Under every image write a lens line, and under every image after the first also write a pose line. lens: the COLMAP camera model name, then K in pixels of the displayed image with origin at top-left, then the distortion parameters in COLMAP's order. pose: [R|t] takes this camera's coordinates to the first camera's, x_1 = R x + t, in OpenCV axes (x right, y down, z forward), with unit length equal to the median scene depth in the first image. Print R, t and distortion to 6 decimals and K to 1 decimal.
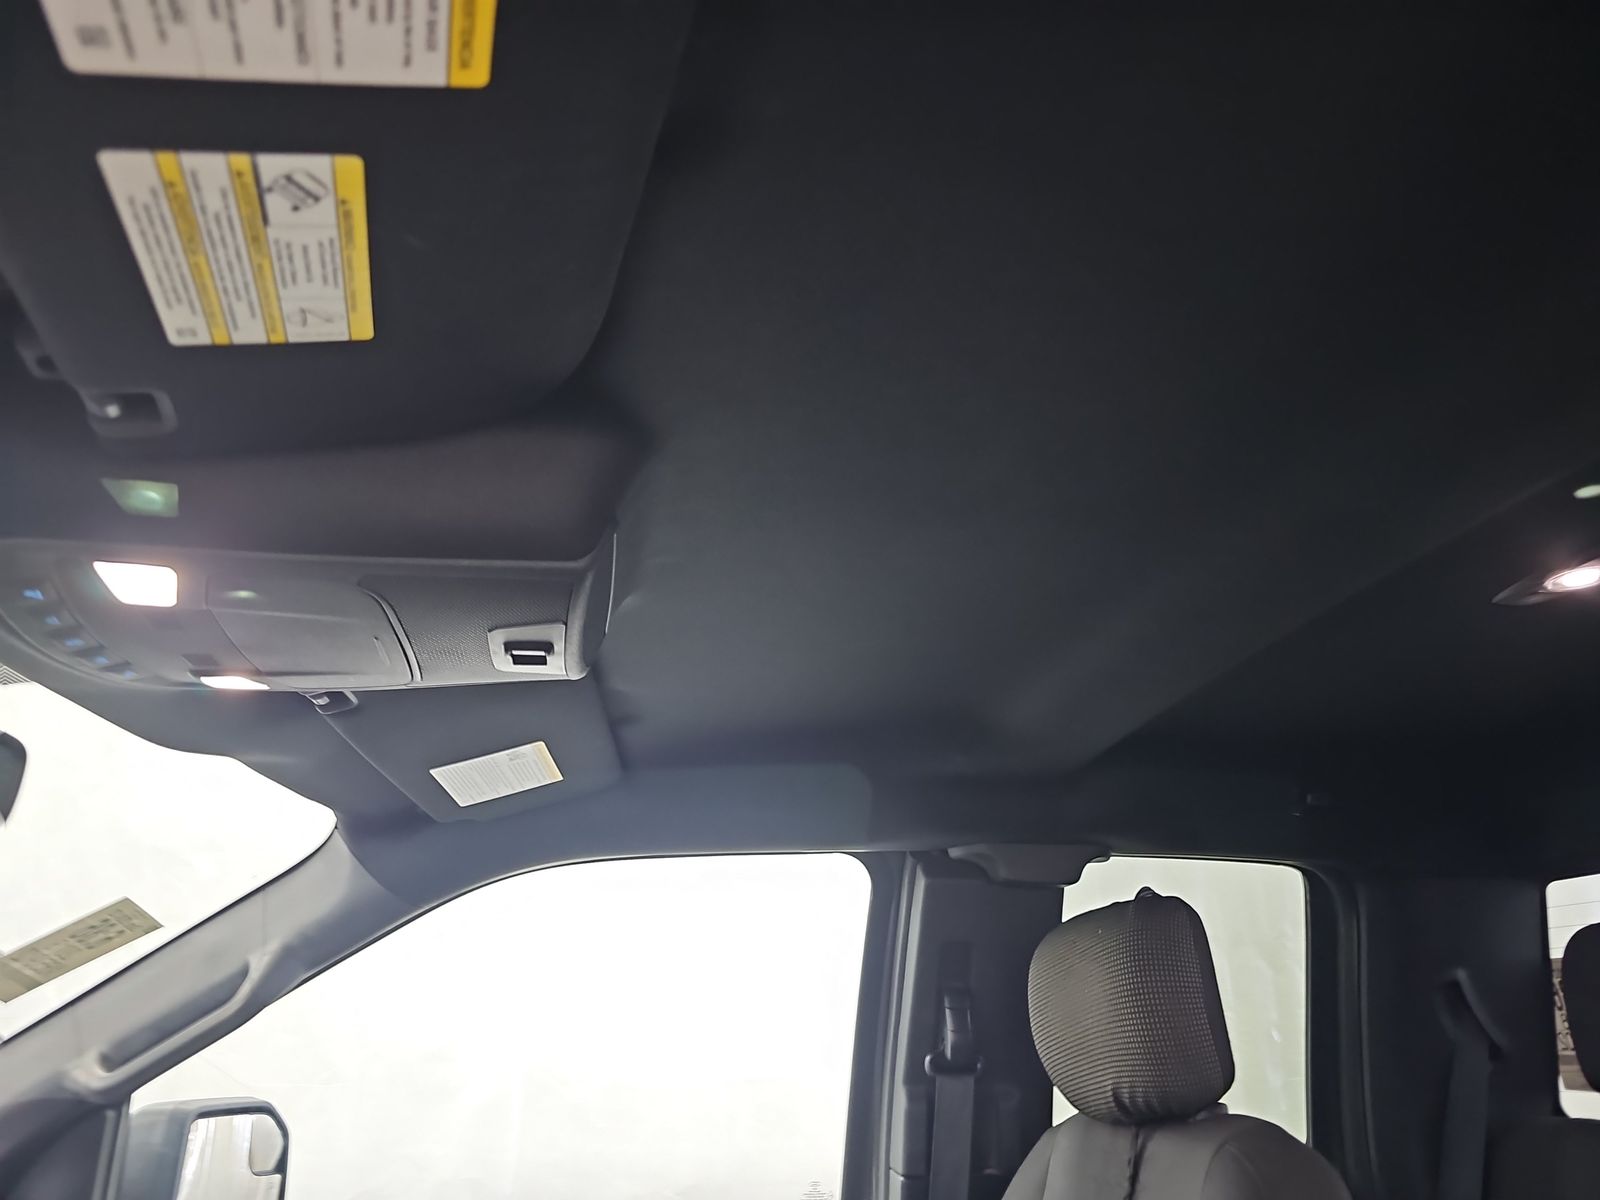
lens RADIAL K [[1078.3, 0, 820.6], [0, 1078.3, 594.2], [0, 0, 1]] dist [0.022670, -0.020640]
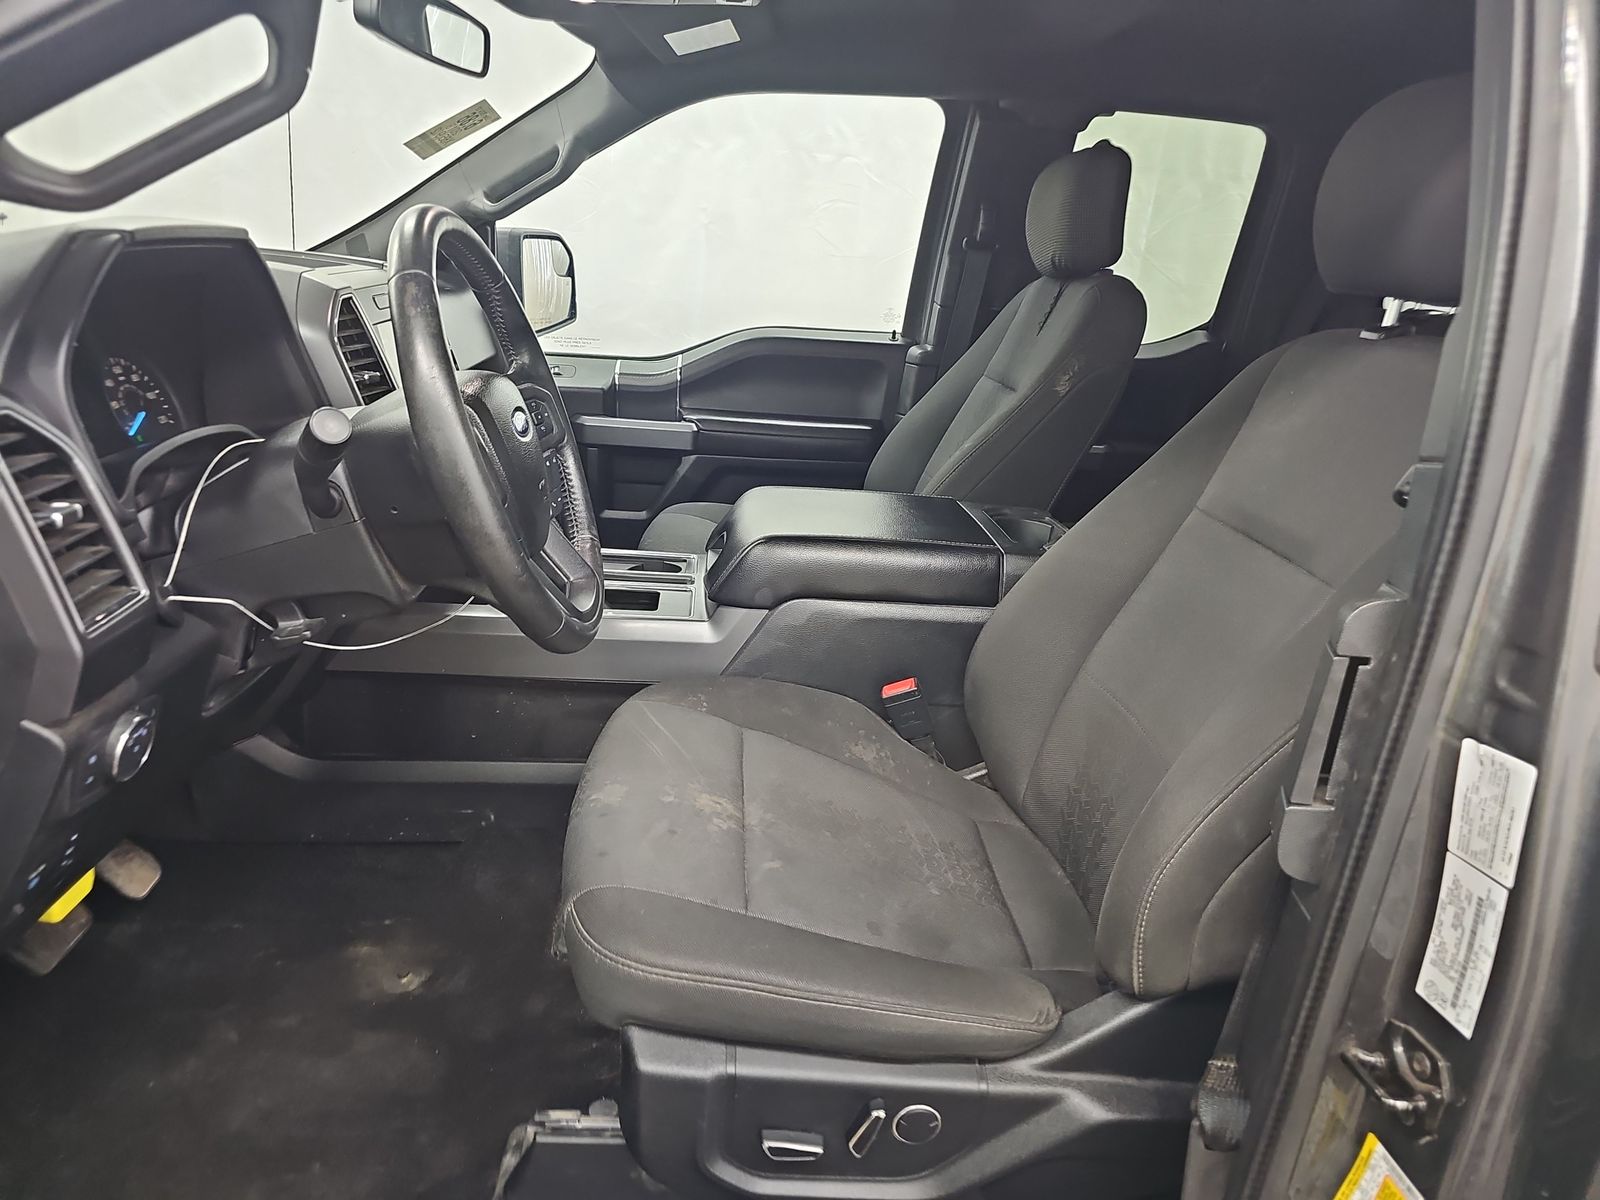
lens RADIAL K [[1078.3, 0, 820.6], [0, 1078.3, 594.2], [0, 0, 1]] dist [0.022670, -0.020640]
pose [[0.990781, 0.108971, -0.080486, 0.081689], [-0.031555, 0.763406, 0.645147, -0.215876], [0.131746, -0.636660, 0.759807, -0.638006]]
